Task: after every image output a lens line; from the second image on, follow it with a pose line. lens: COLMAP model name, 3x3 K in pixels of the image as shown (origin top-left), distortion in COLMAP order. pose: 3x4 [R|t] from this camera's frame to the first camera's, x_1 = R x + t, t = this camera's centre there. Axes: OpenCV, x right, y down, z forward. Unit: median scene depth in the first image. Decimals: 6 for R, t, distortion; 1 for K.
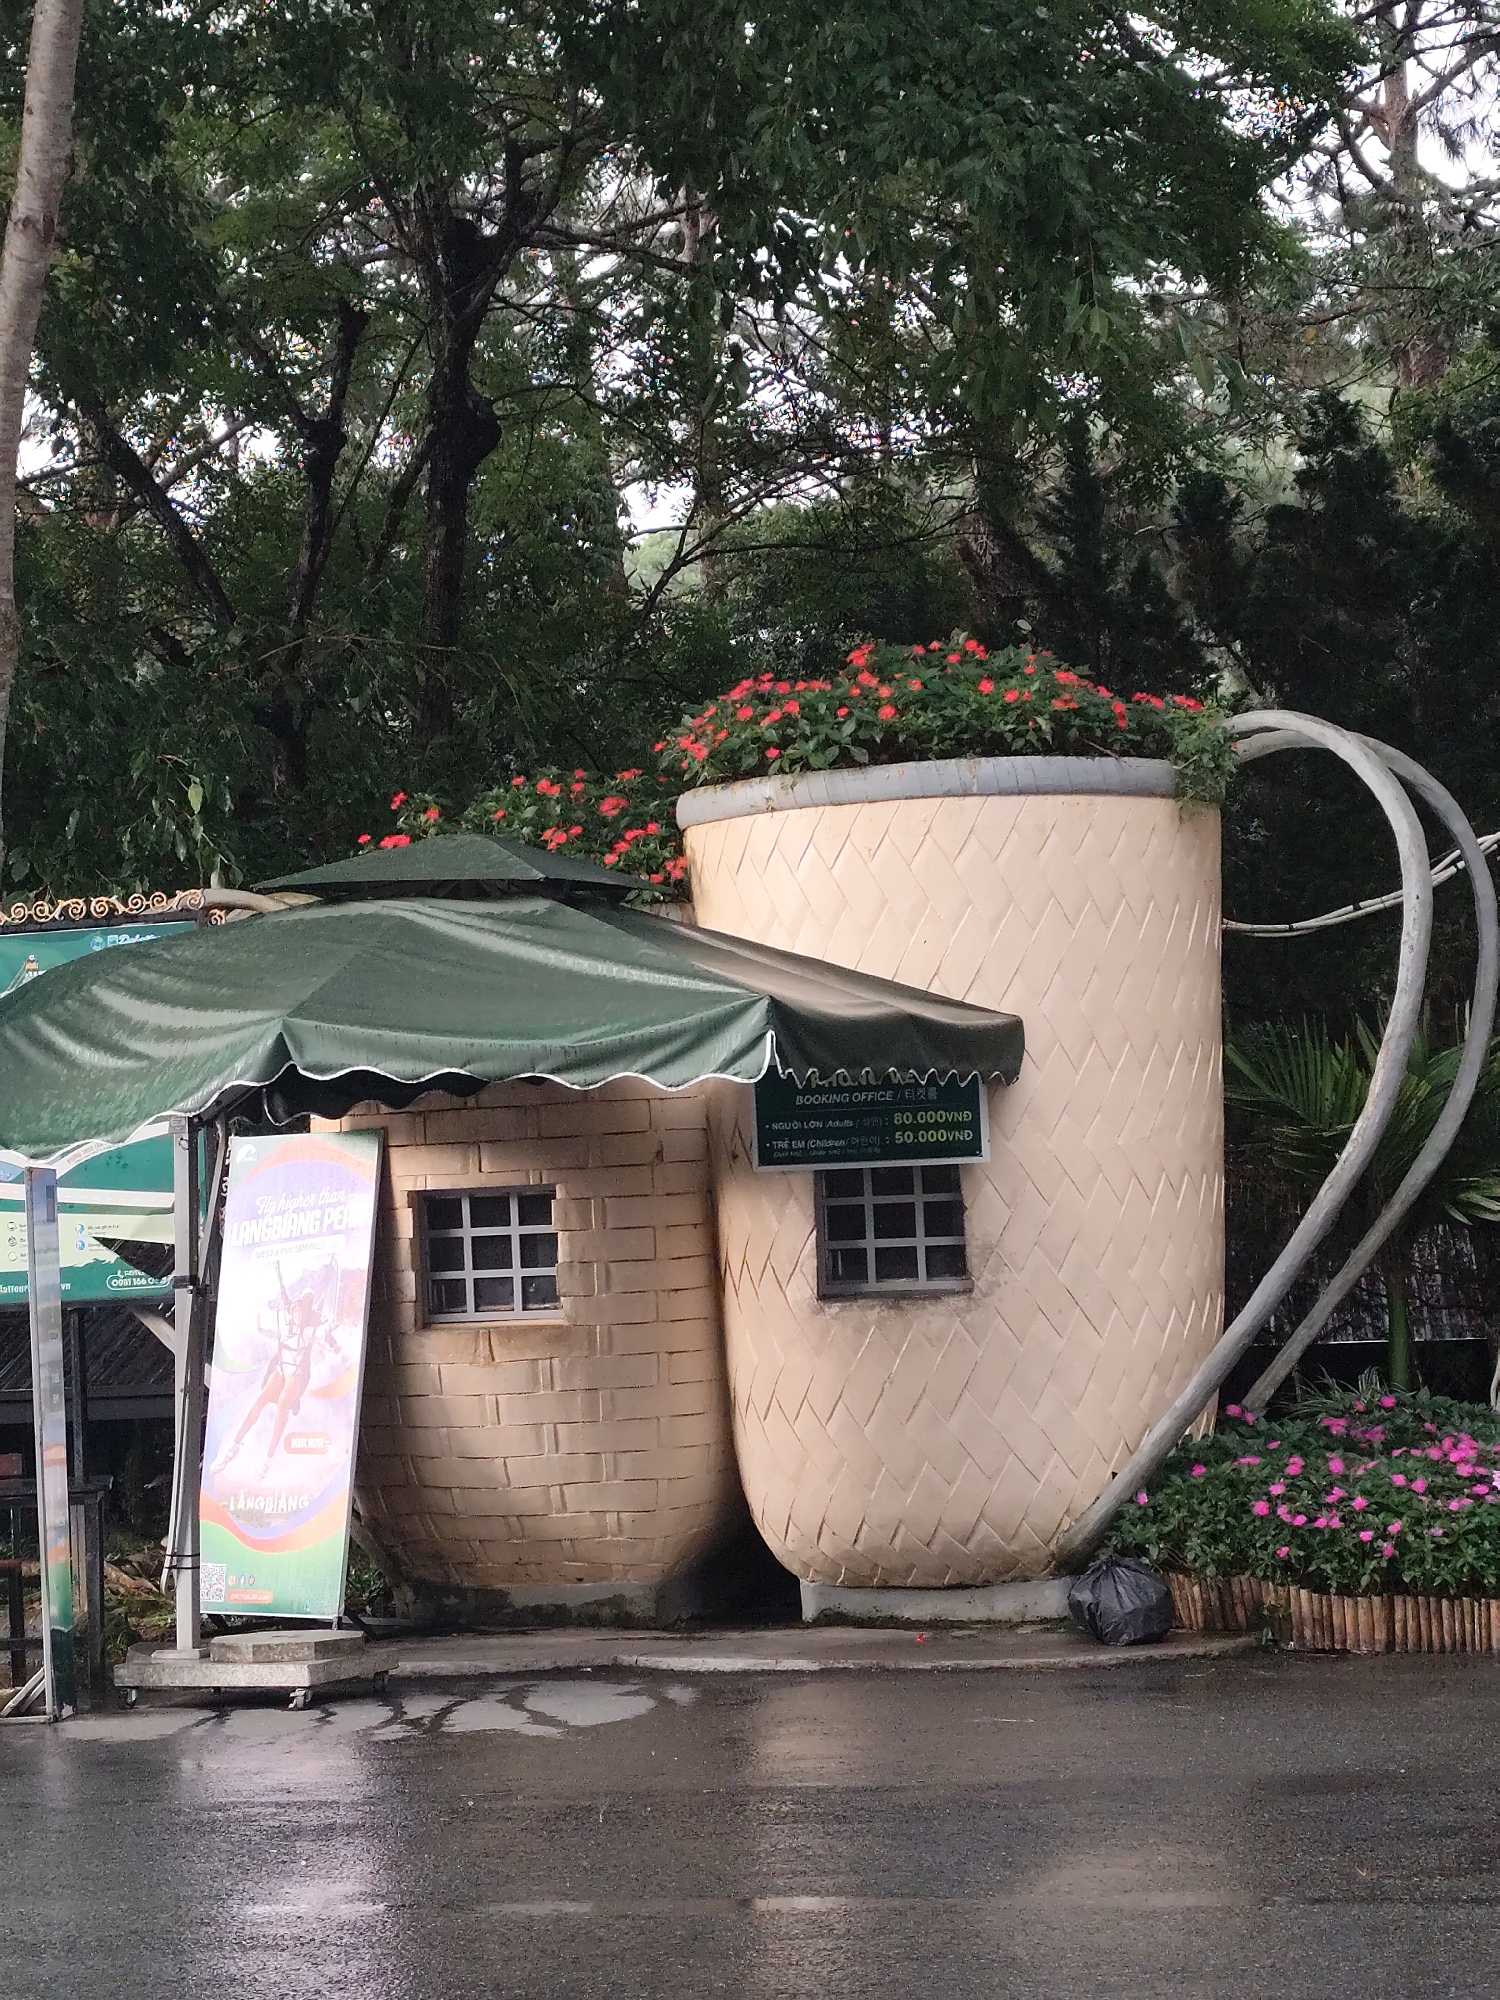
lens RADIAL K [[4205.0, 0, 749.9], [0, 4205.0, 1000.8], [0, 0, 1]] dist [0.231787, 0.000000]
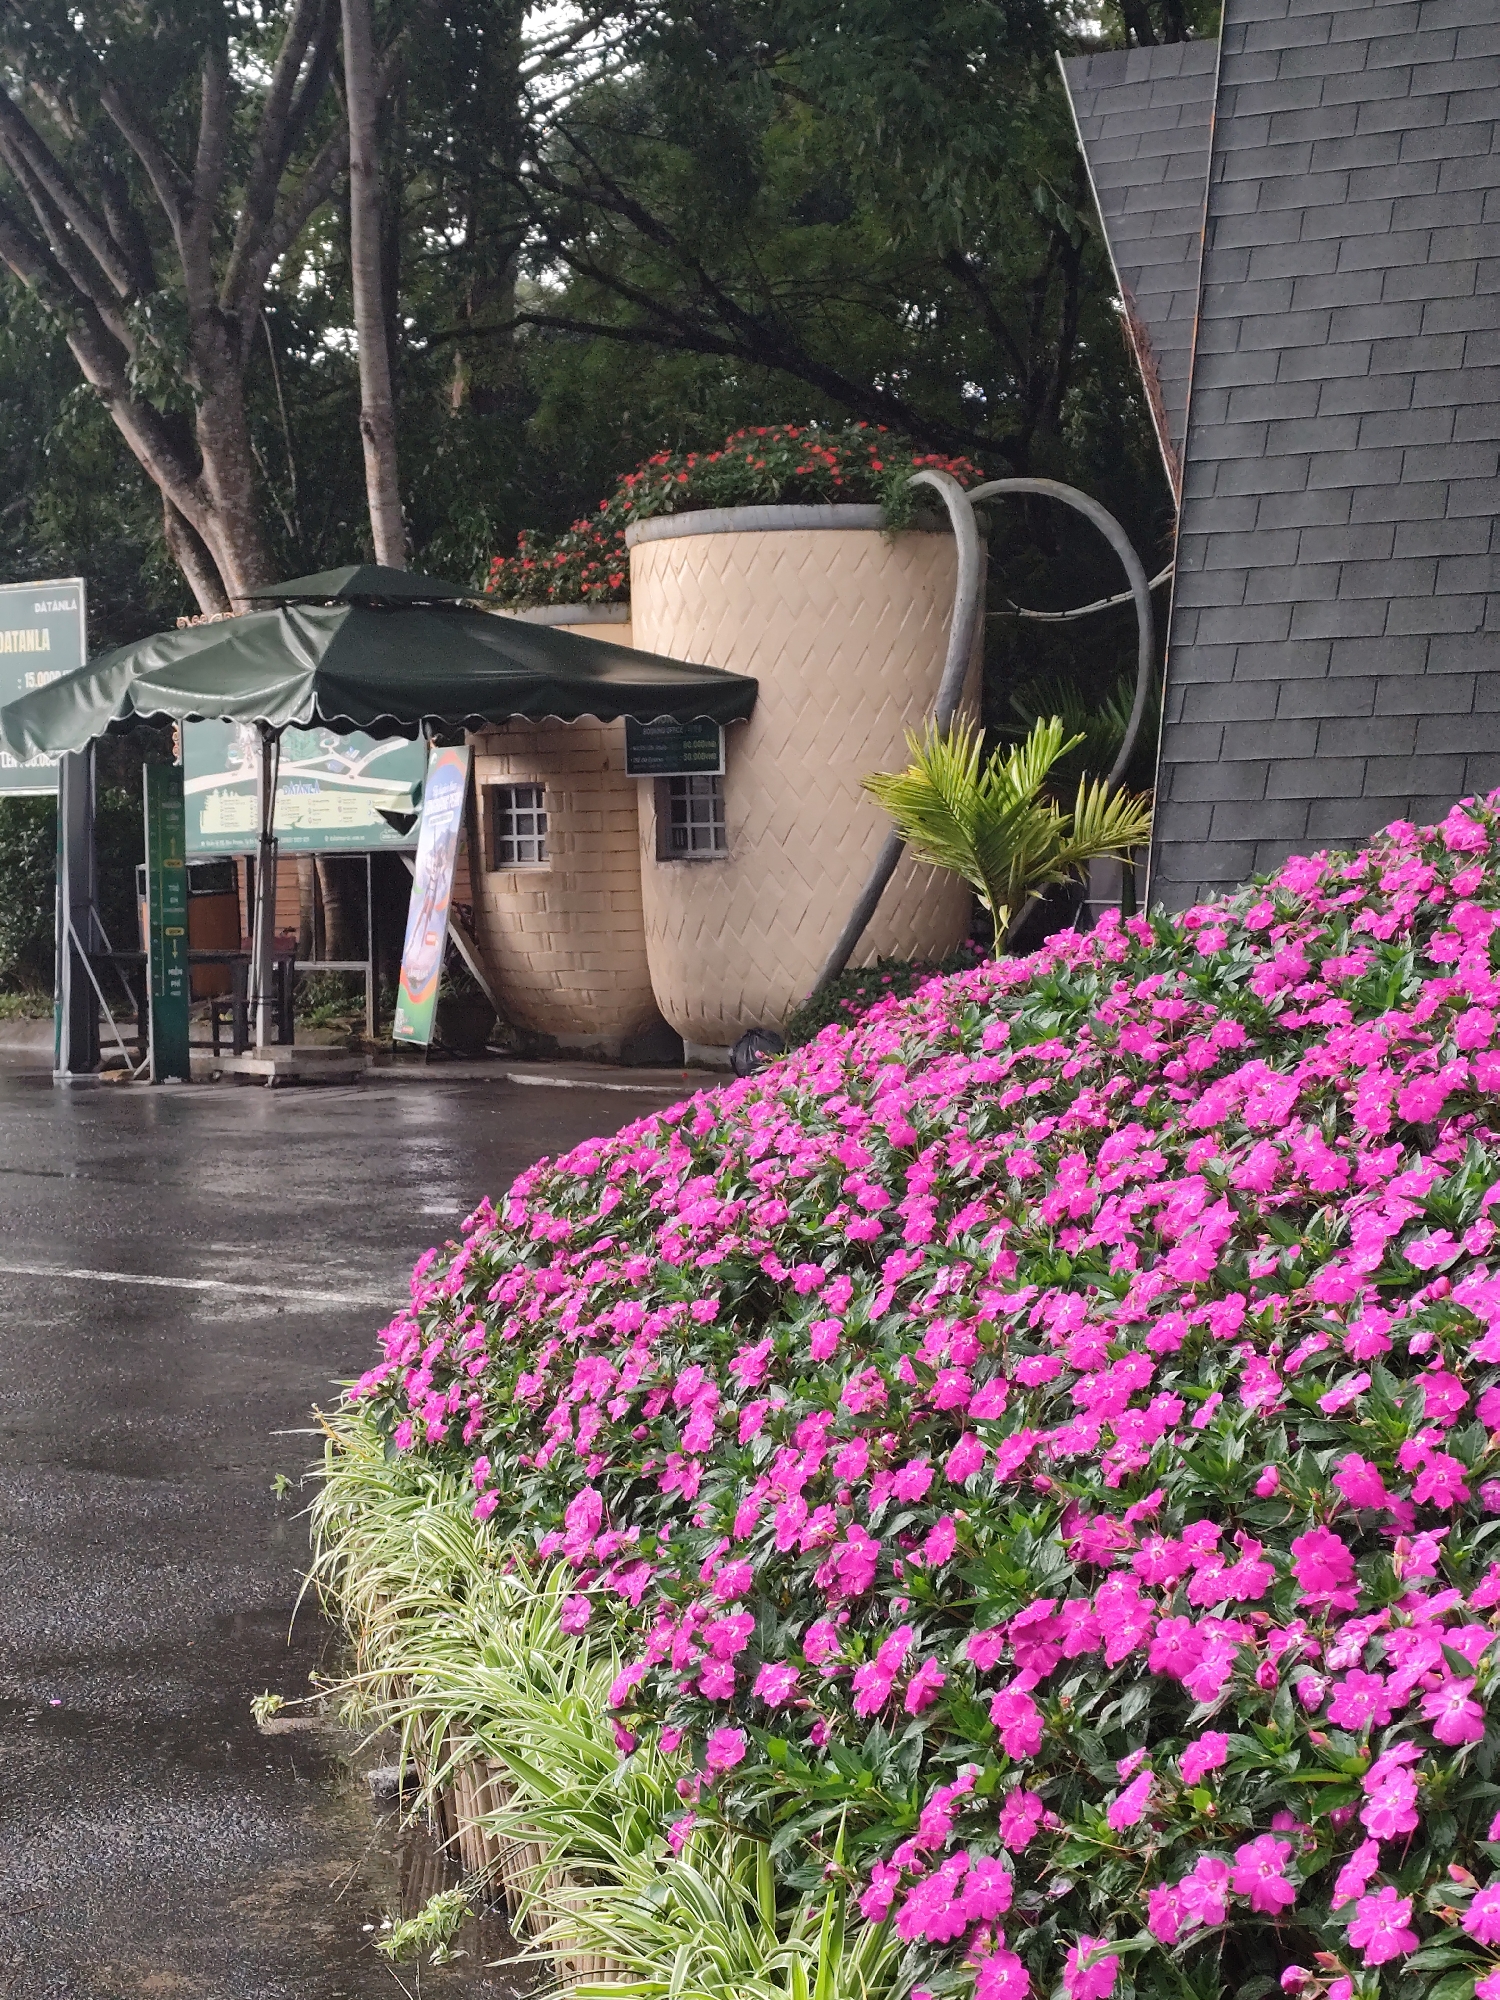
lens RADIAL K [[3261.2, 0, 750.1], [0, 3261.2, 998.7], [0, 0, 1]] dist [0.161625, 0.000000]
pose [[0.887677, 0.051404, -0.457588, 0.591535], [0.000989, 0.993534, 0.113529, -0.015067], [0.460465, -0.101230, 0.881887, -0.056058]]
